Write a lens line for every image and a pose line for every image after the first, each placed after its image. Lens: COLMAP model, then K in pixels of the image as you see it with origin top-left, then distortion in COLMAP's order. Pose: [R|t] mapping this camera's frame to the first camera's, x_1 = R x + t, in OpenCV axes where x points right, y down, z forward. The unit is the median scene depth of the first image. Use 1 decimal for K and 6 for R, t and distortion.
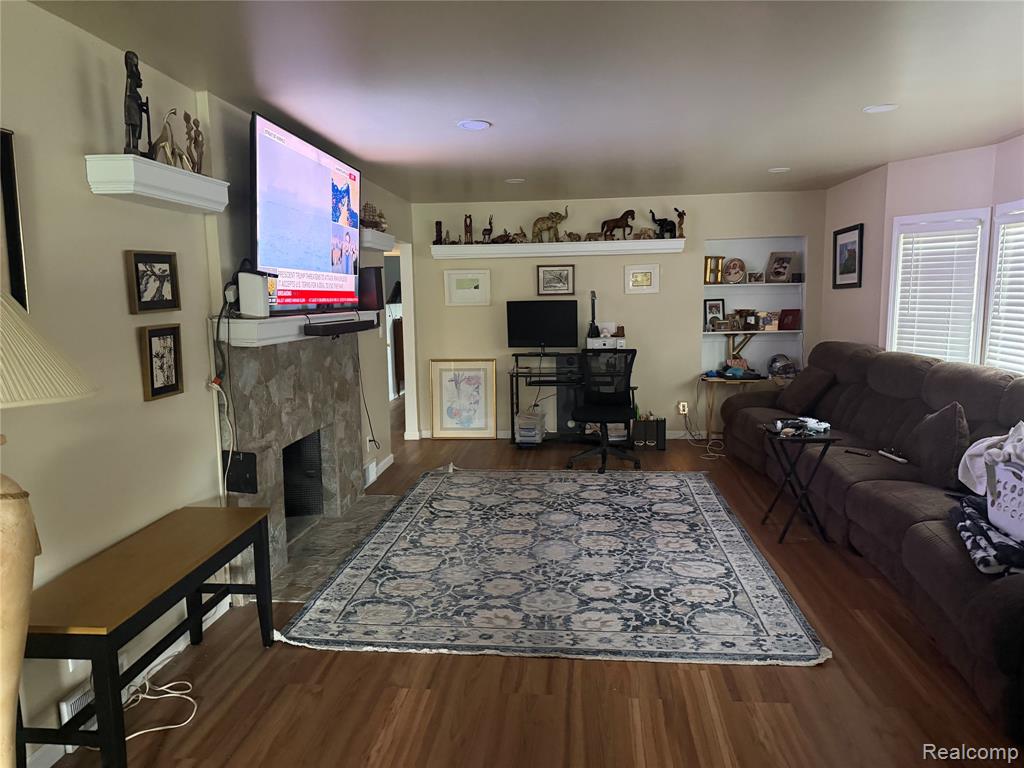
lens RADIAL K [[699.2, 0, 510.0], [0, 699.2, 400.0], [0, 0, 1]] dist [0.068170, -0.096195]
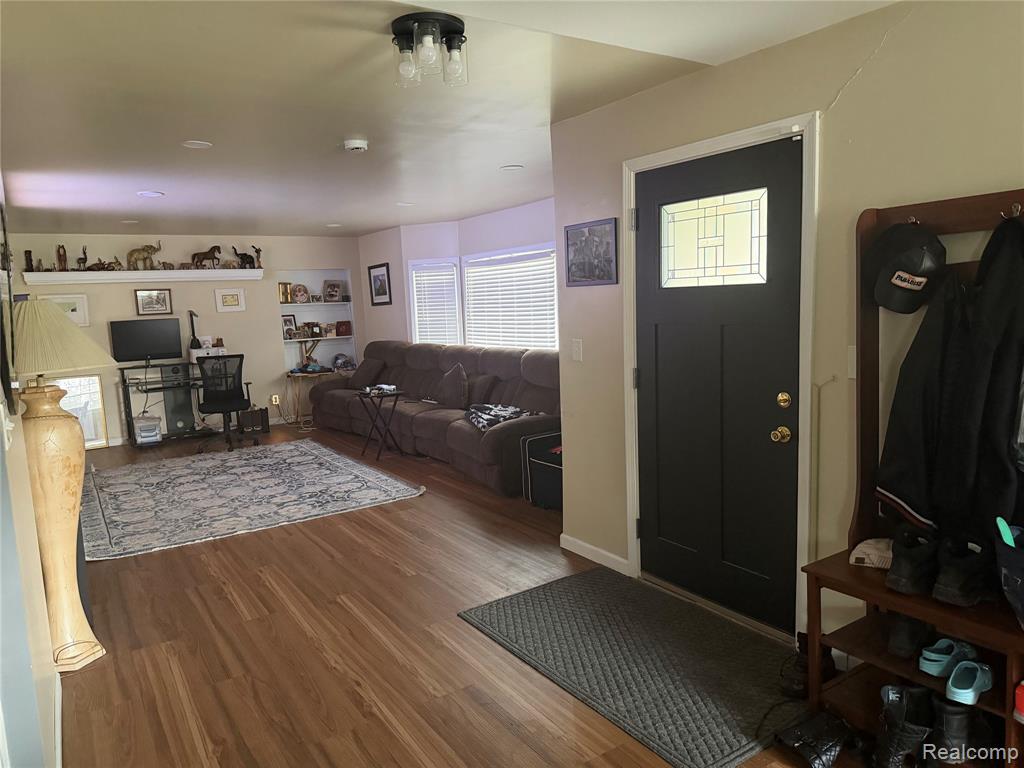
lens RADIAL K [[712.7, 0, 512.0], [0, 712.7, 384.0], [0, 0, 1]] dist [-0.000201, -0.096123]
pose [[0.778457, -0.084029, 0.622048, -0.233258], [0.116361, 0.993141, -0.011462, 0.050329], [-0.616818, 0.081305, 0.782896, -0.298453]]
